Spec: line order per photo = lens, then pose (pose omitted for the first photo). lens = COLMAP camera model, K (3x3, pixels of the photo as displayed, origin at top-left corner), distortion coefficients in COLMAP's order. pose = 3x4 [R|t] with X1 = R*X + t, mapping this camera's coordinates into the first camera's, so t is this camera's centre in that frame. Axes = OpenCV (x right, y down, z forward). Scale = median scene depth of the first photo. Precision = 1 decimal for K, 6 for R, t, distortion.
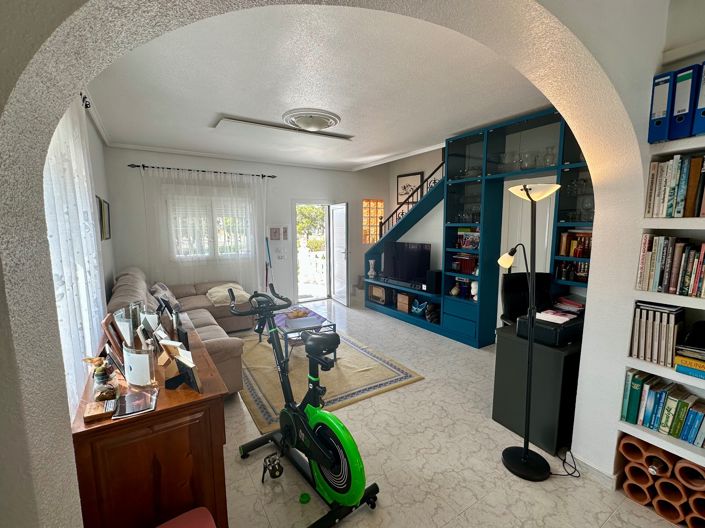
lens RADIAL K [[322.8, 0, 352.5], [0, 322.8, 264.0], [0, 0, 1]] dist [0.001090, -0.000018]
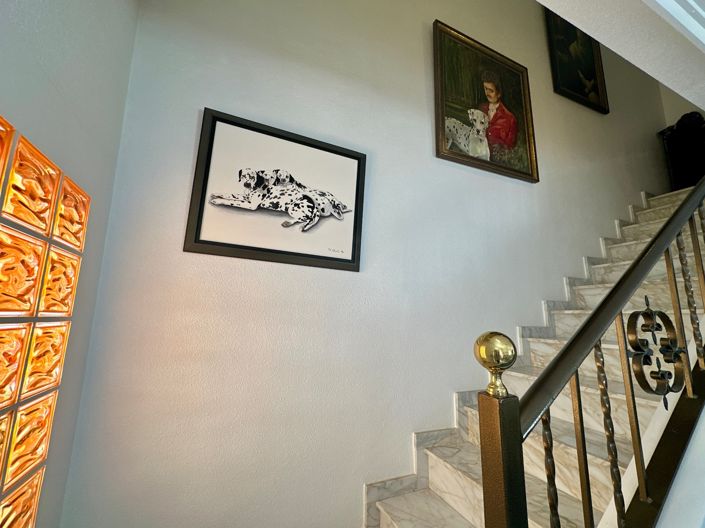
lens RADIAL K [[292.3, 0, 352.5], [0, 292.3, 264.0], [0, 0, 1]] dist [0.000172, 0.000007]
pose [[0.153241, 0.171343, 0.973221, -0.008005], [0.115570, 0.974987, -0.189851, -0.179545], [-0.981408, 0.141568, 0.129606, 1.177255]]
